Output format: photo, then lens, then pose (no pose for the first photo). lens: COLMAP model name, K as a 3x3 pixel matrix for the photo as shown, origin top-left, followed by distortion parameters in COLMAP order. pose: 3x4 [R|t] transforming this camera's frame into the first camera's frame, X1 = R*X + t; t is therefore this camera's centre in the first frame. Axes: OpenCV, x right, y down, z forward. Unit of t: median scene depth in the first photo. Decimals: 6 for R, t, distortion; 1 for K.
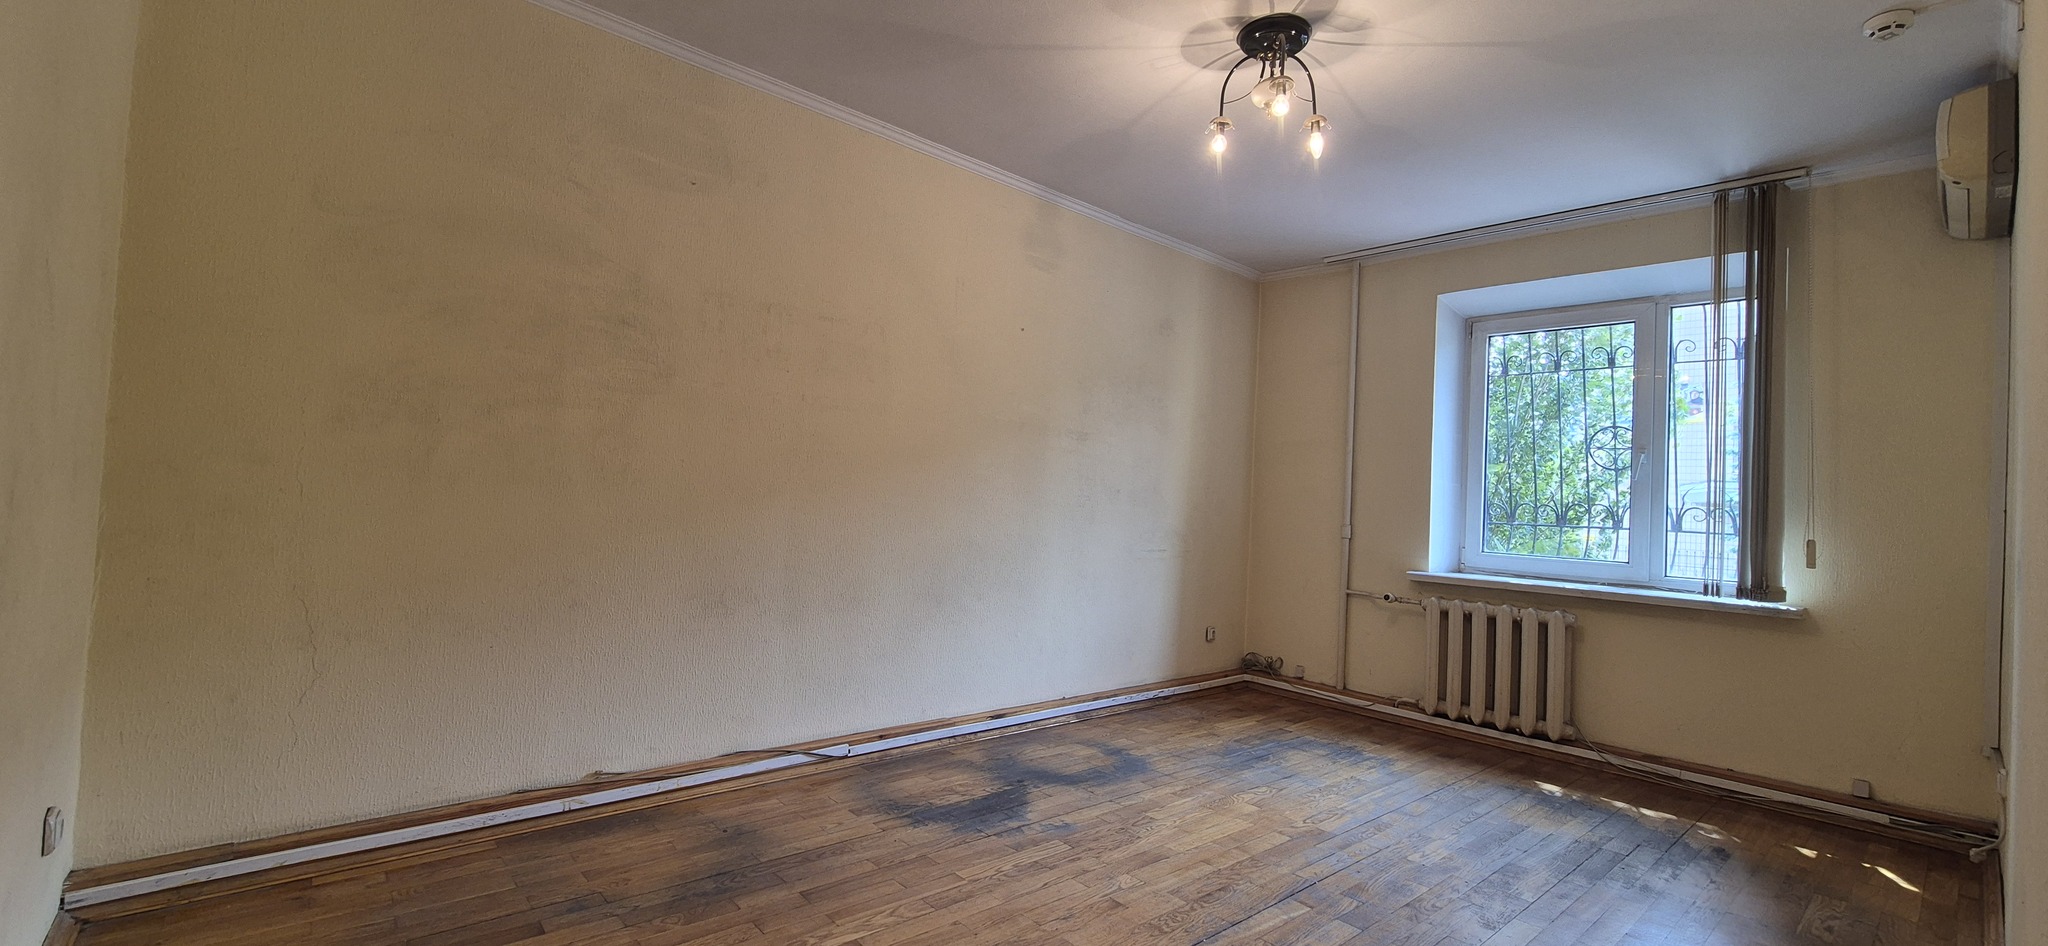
lens RADIAL K [[839.7, 0, 1017.0], [0, 839.7, 474.0], [0, 0, 1]] dist [-0.000632, 0.000224]
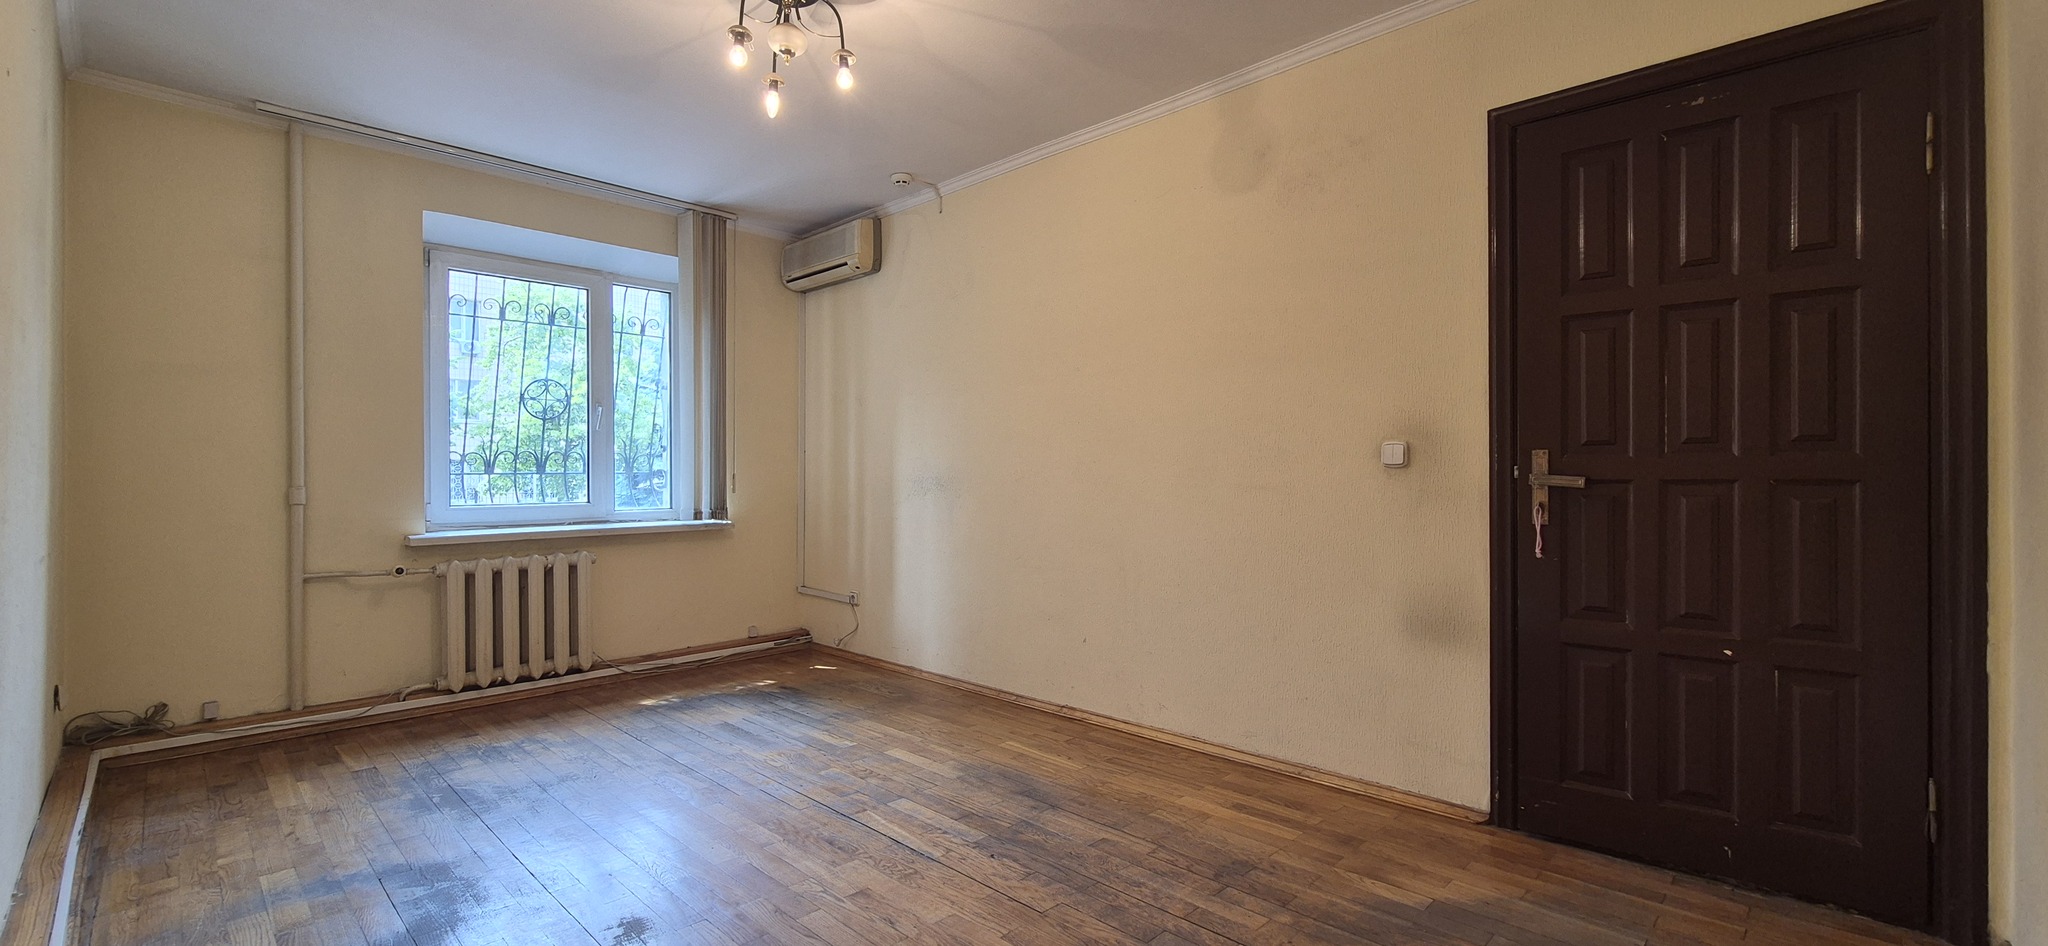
lens RADIAL K [[839.7, 0, 1017.0], [0, 839.7, 474.0], [0, 0, 1]] dist [-0.000632, 0.000224]
pose [[-0.077195, -0.048715, 0.995825, -0.480669], [-0.029342, 0.998484, 0.046570, -0.003492], [-0.996584, -0.025625, -0.078508, 0.541838]]
